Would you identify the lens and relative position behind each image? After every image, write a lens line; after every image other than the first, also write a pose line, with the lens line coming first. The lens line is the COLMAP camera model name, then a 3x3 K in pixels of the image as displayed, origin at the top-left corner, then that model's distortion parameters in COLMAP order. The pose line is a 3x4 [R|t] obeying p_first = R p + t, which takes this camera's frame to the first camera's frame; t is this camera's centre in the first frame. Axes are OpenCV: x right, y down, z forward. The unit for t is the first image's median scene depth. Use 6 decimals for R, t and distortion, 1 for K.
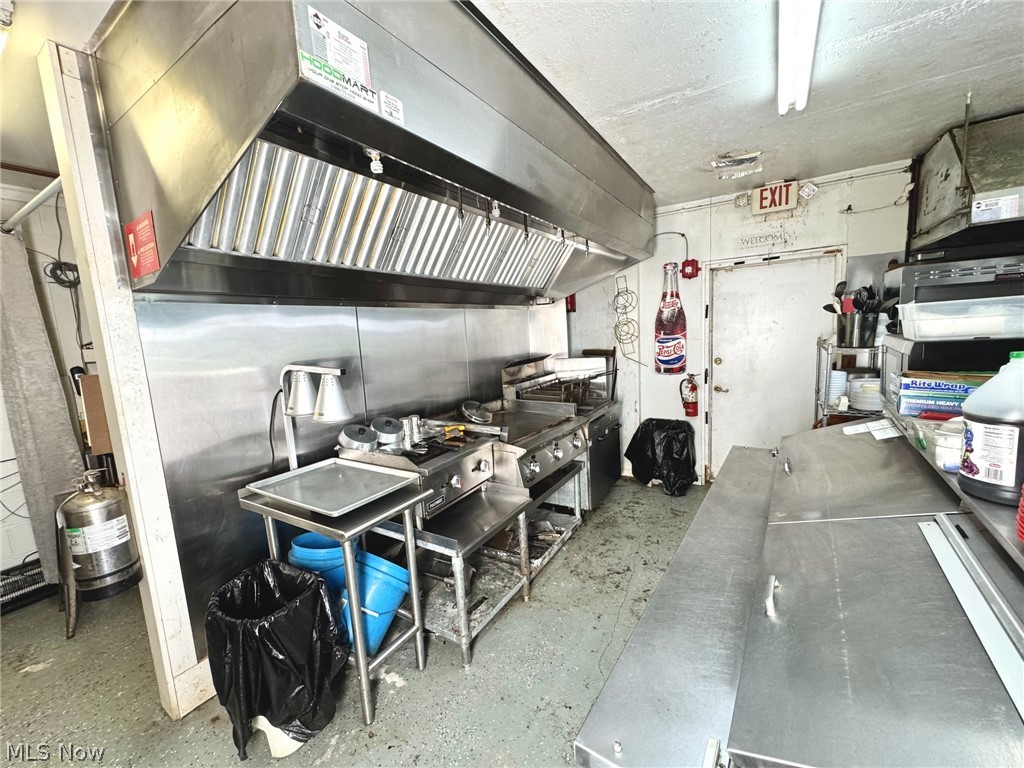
lens RADIAL K [[408.2, 0, 512.1], [0, 408.2, 385.3], [0, 0, 1]] dist [-0.001539, -0.000283]
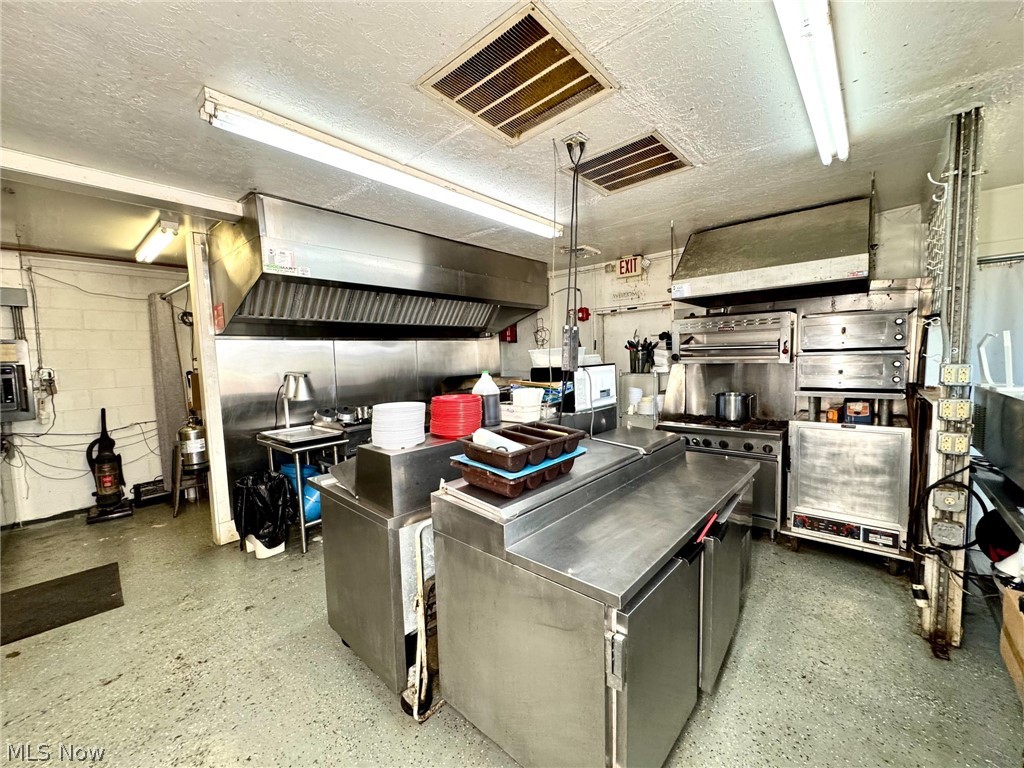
lens RADIAL K [[408.2, 0, 511.7], [0, 408.2, 384.7], [0, 0, 1]] dist [-0.002761, 0.000351]
pose [[0.988614, 0.033620, -0.146668, 0.512665], [-0.041429, 0.997864, -0.050514, 0.041414], [0.144657, 0.056015, 0.987895, -0.484241]]
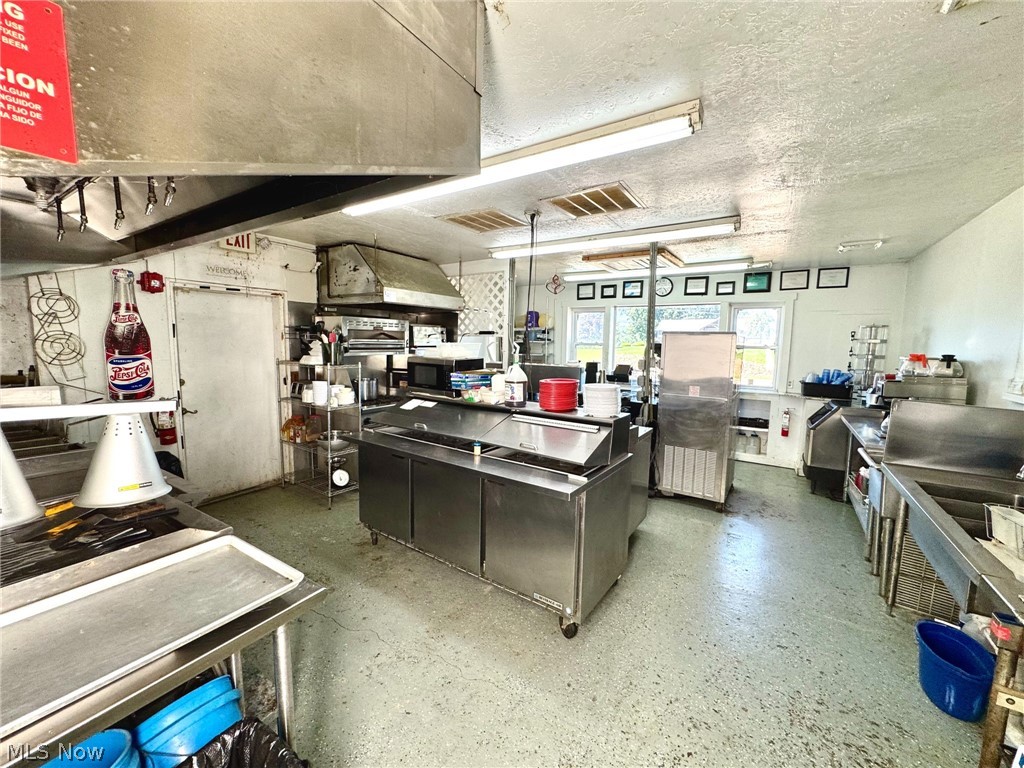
lens RADIAL K [[408.2, 0, 512.1], [0, 408.2, 385.3], [0, 0, 1]] dist [-0.001539, -0.000283]
pose [[0.004080, -0.055275, 0.998463, -0.597489], [0.113551, 0.992039, 0.054455, -0.021923], [-0.993524, 0.113154, 0.010324, 0.281814]]
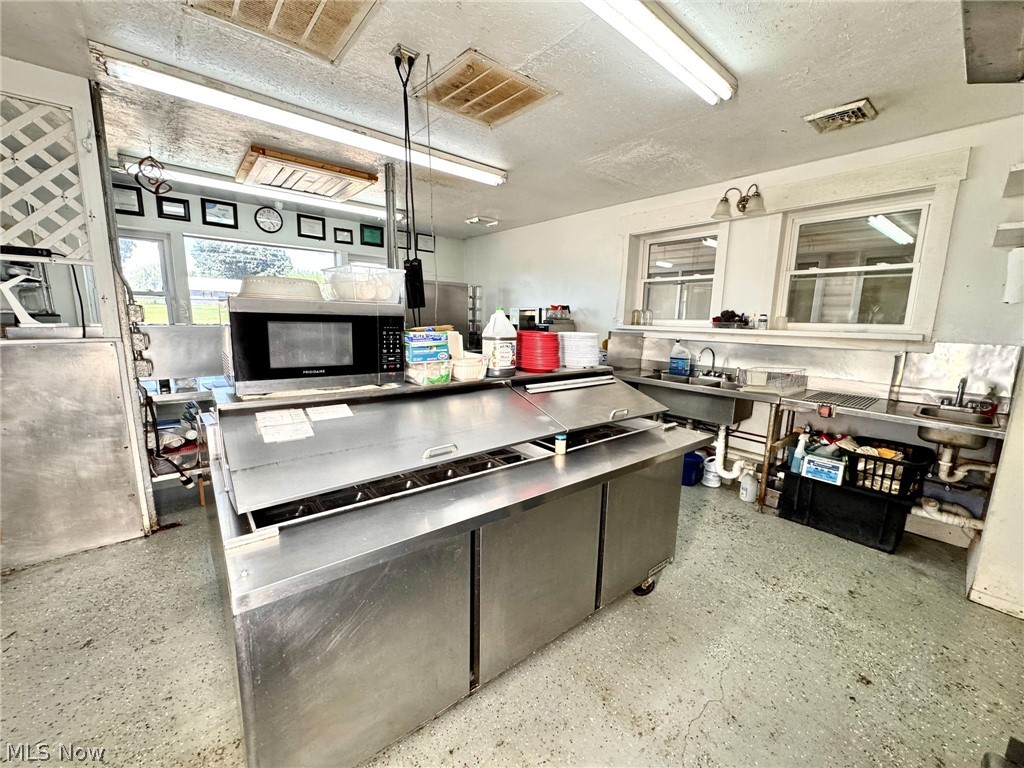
lens RADIAL K [[408.2, 0, 512.1], [0, 408.2, 385.3], [0, 0, 1]] dist [-0.001539, -0.000283]
pose [[-0.957777, -0.017095, 0.287004, 0.154117], [0.065963, 0.958539, 0.277221, -0.080528], [-0.279843, 0.284448, -0.916939, 0.867954]]
